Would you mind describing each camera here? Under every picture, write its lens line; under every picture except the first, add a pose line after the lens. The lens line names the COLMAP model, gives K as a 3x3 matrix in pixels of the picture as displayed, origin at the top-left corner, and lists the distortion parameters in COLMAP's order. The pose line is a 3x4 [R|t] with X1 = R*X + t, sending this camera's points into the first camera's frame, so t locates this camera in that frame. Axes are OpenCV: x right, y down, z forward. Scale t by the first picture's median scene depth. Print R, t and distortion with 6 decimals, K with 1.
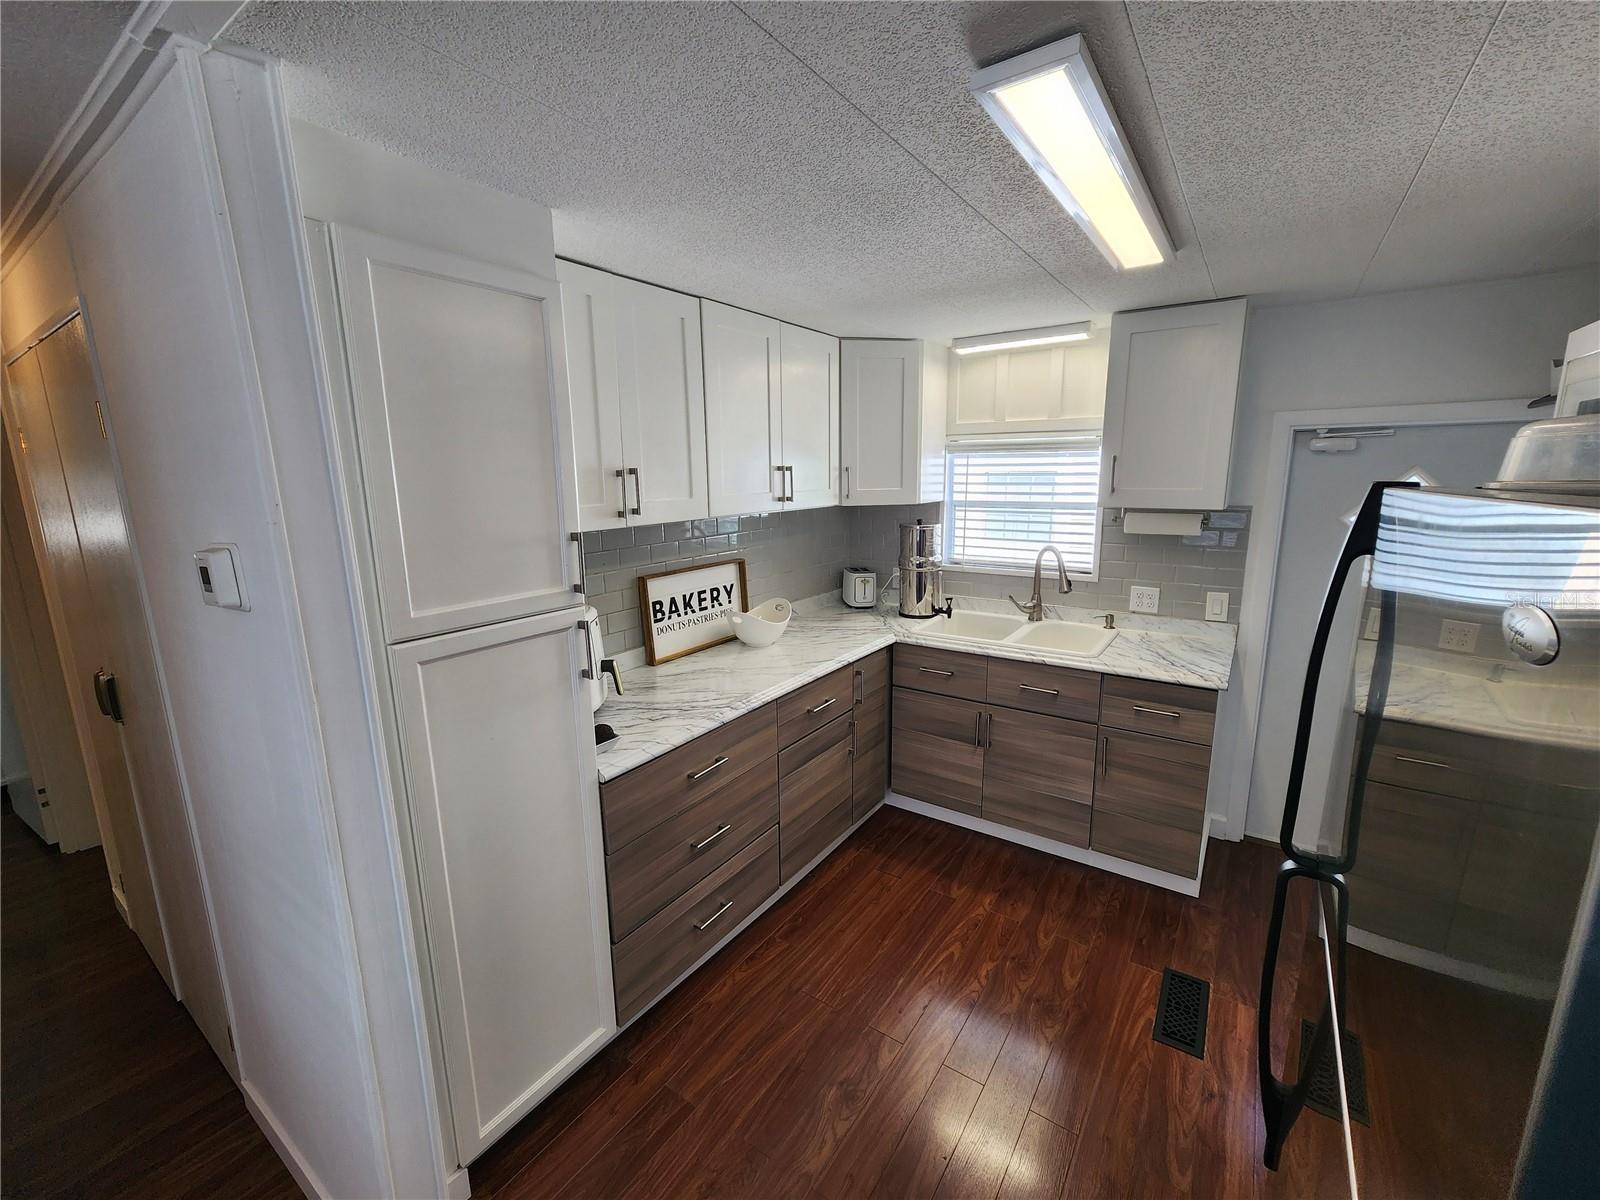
lens RADIAL K [[658.3, 0, 805.9], [0, 658.3, 597.7], [0, 0, 1]] dist [-0.000533, 0.000310]
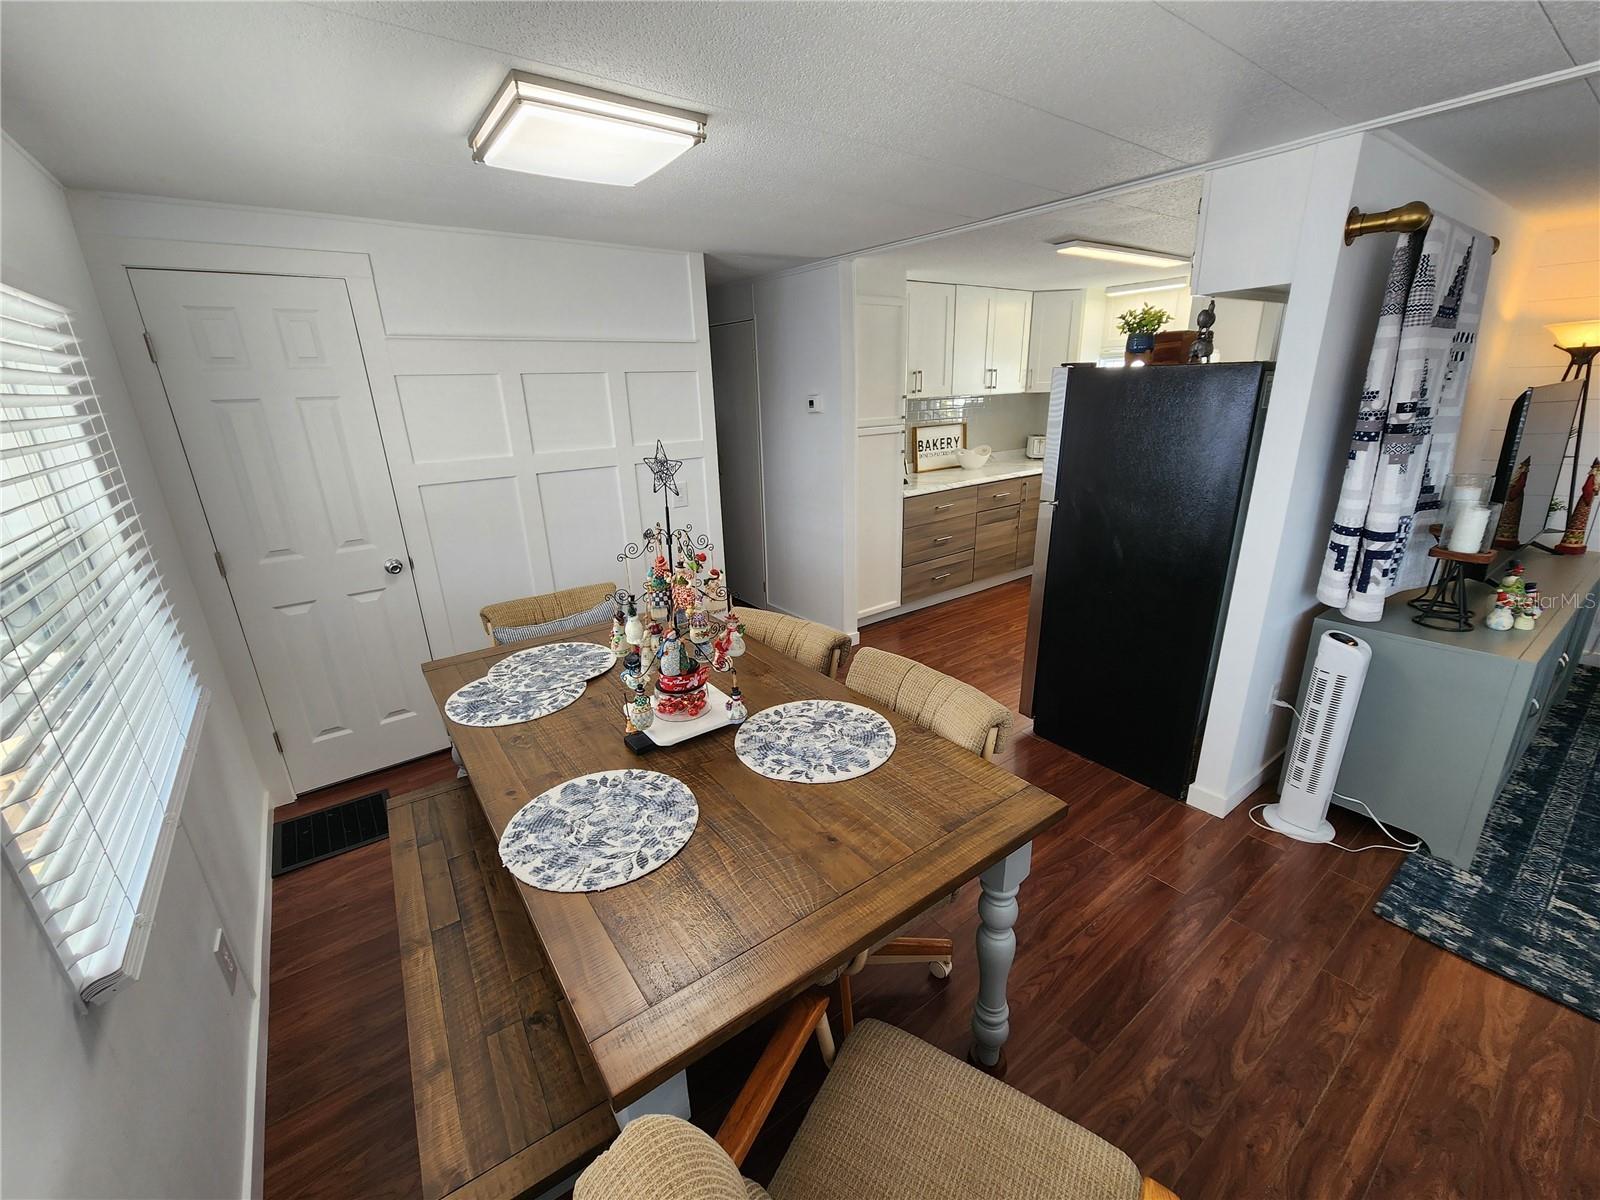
lens RADIAL K [[658.3, 0, 808.0], [0, 658.3, 599.7], [0, 0, 1]] dist [-0.000533, 0.000310]
pose [[0.949988, 0.086253, -0.300139, 0.085405], [-0.046196, 0.989341, 0.138096, 0.212094], [0.308851, -0.117324, 0.943846, -0.992427]]
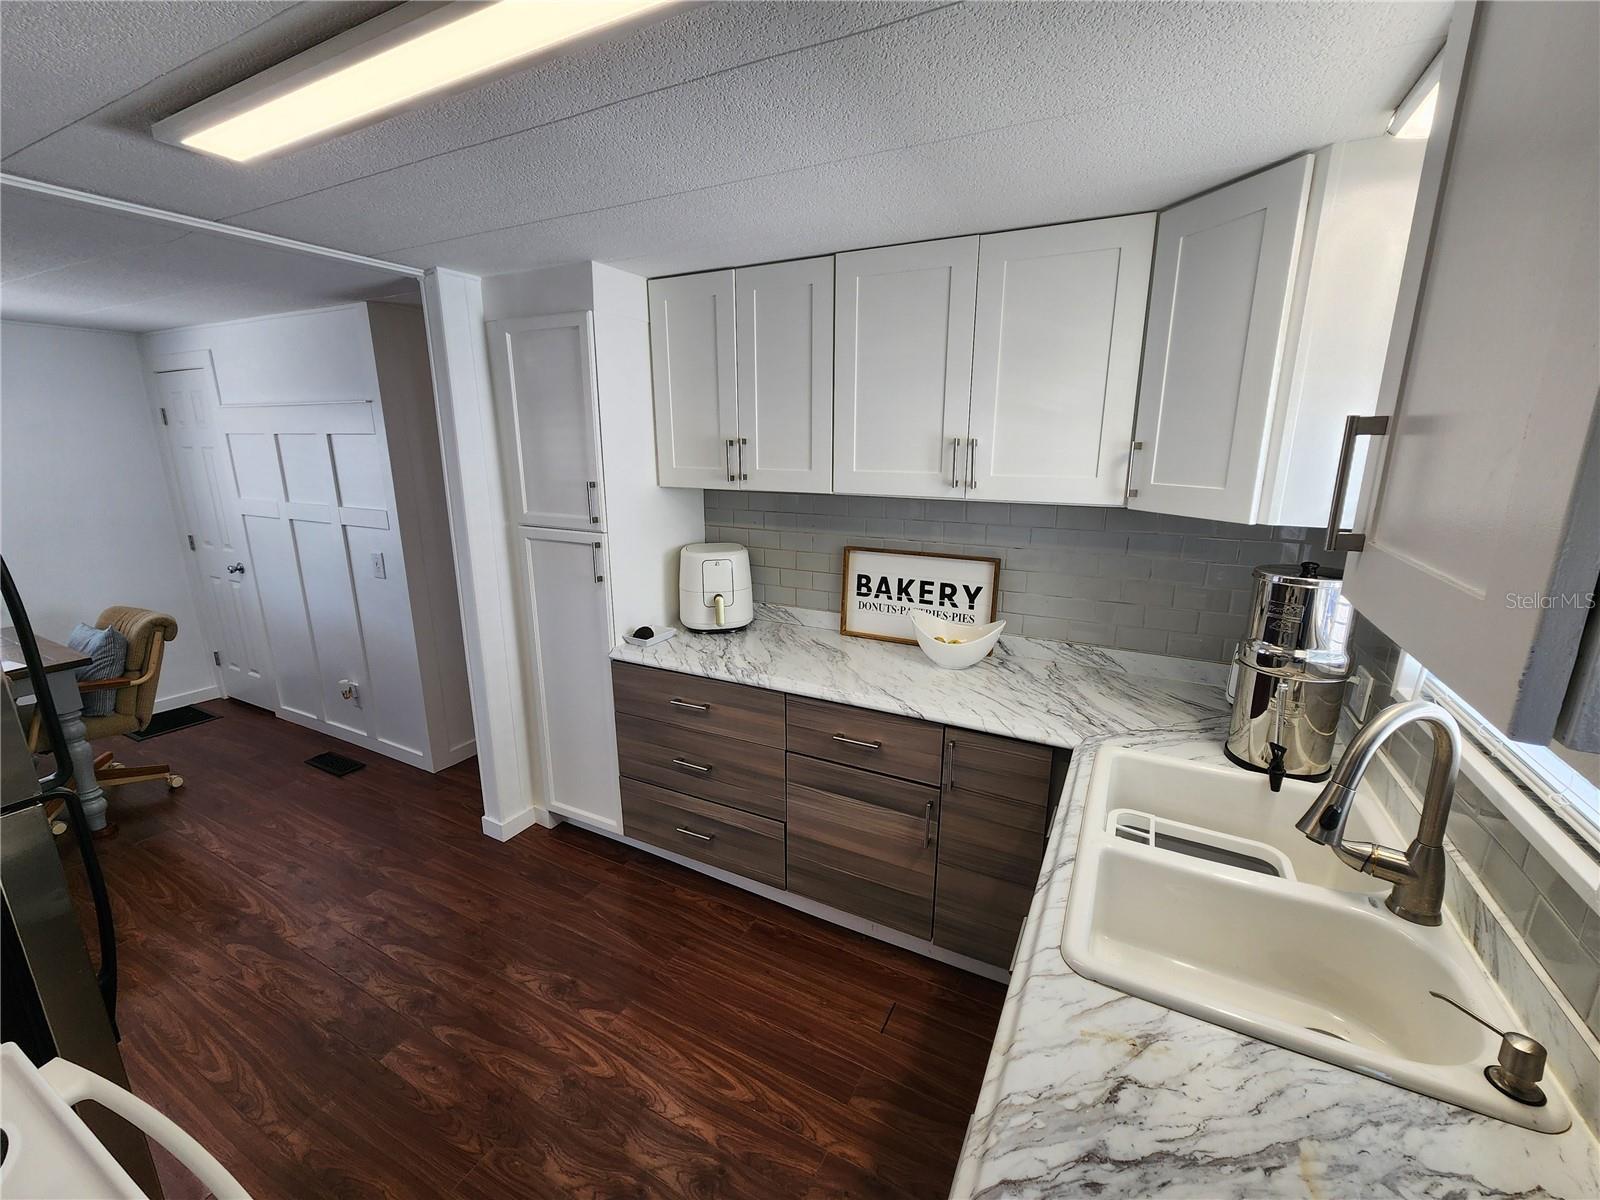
lens RADIAL K [[658.3, 0, 802.8], [0, 658.3, 597.2], [0, 0, 1]] dist [-0.000533, 0.000310]
pose [[0.127937, 0.245990, -0.960792, 0.689683], [-0.196790, 0.955787, 0.218505, -0.154076], [0.972063, 0.161119, 0.170689, 0.717561]]
